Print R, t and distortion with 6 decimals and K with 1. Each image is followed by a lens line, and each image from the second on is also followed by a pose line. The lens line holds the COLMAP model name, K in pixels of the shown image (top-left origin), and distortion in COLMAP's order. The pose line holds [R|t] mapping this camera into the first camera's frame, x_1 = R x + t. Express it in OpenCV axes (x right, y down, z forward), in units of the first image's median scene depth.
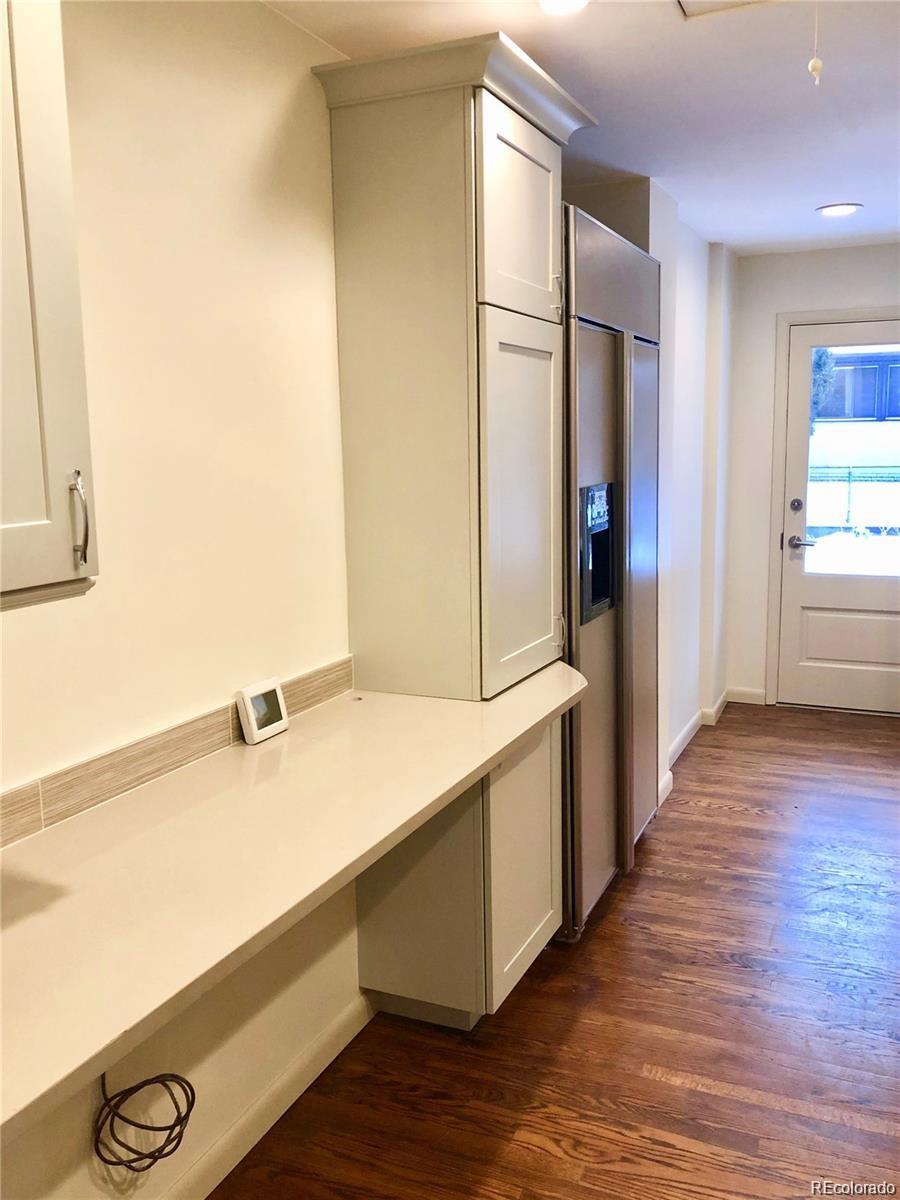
lens RADIAL K [[1007.0, 0, 450.0], [0, 1007.0, 600.0], [0, 0, 1]] dist [0.061021, -0.111105]
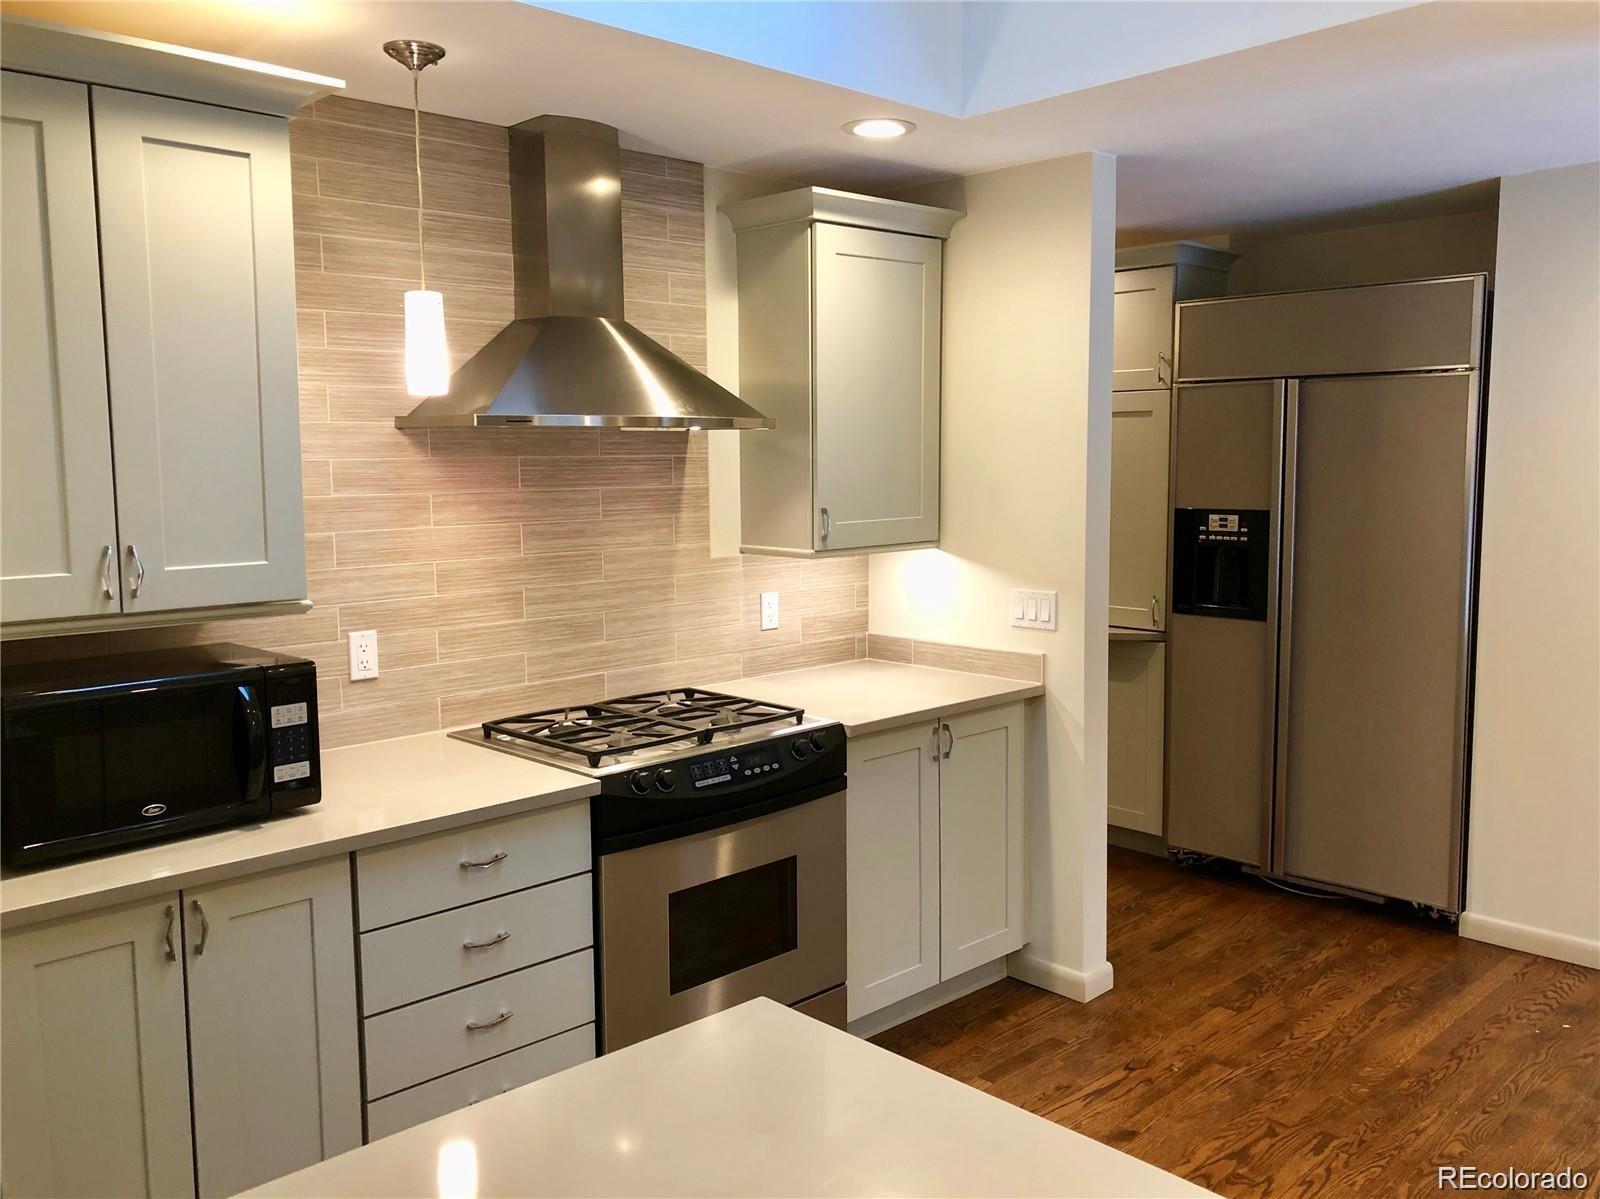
lens RADIAL K [[1342.7, 0, 800.0], [0, 1342.7, 599.5], [0, 0, 1]] dist [0.061021, -0.111105]
pose [[-0.367618, 0.116898, -0.922601, 1.609284], [-0.125577, 0.976742, 0.173795, -0.198111], [0.921459, 0.179748, -0.344388, 0.962722]]
